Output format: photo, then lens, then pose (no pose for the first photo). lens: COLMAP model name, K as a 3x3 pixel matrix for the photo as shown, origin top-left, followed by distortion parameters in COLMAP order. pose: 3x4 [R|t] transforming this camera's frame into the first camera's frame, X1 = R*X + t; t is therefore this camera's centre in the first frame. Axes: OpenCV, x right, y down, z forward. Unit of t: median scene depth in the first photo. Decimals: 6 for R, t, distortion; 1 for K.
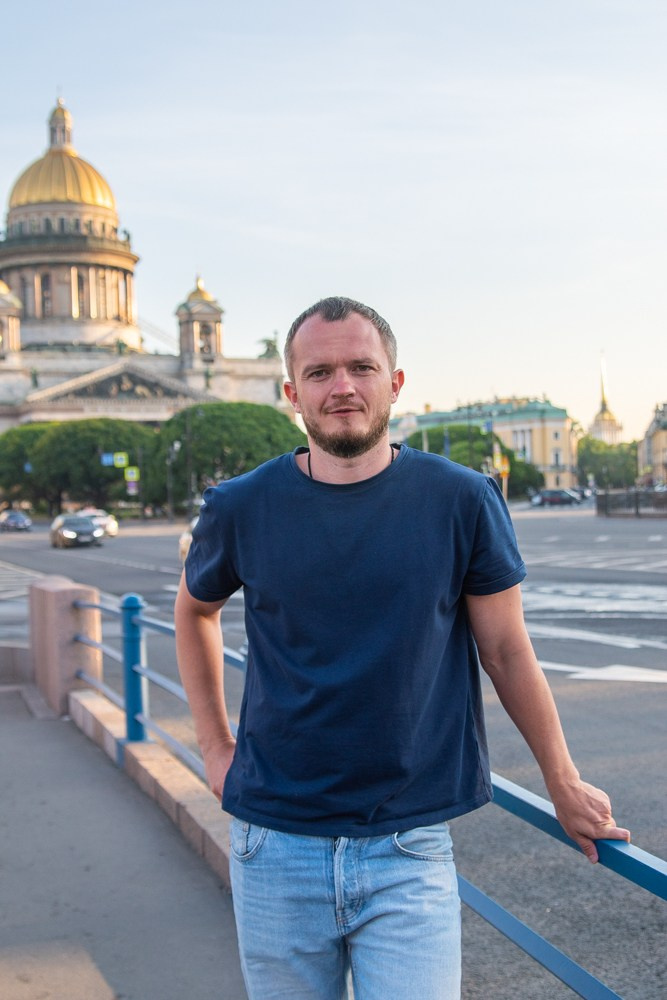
lens RADIAL K [[2651.8, 0, 332.5], [0, 2651.8, 499.6], [0, 0, 1]] dist [0.377050, 0.000000]
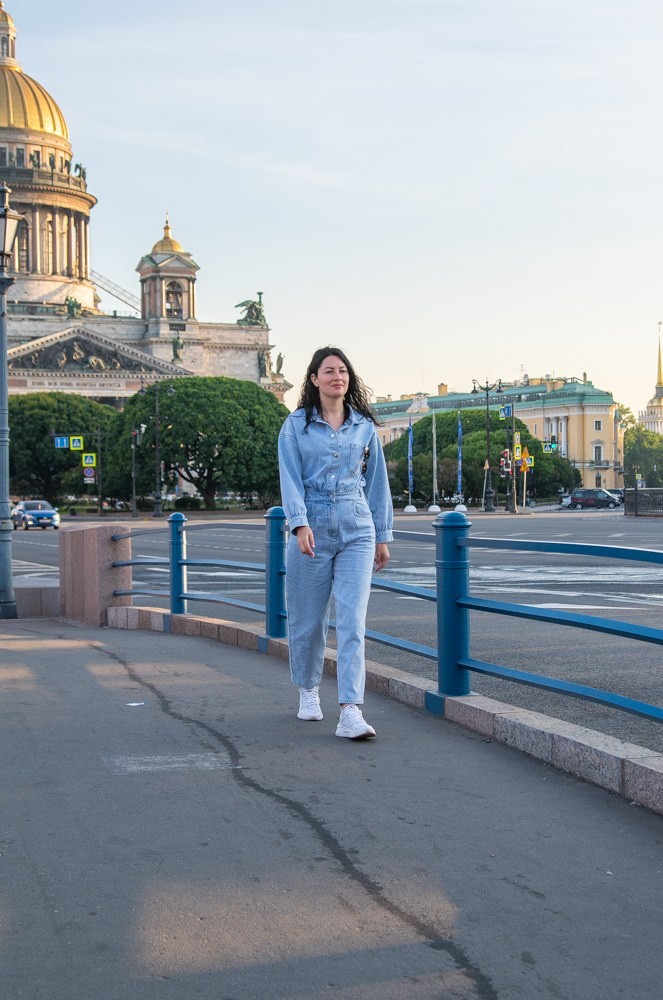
lens RADIAL K [[1531.7, 0, 324.6], [0, 1531.7, 551.3], [0, 0, 1]] dist [0.116969, 0.000000]
pose [[0.999824, 0.017038, 0.007879, -0.003317], [-0.017568, 0.997177, 0.073008, -0.018041], [-0.006613, -0.073133, 0.997300, 0.513530]]
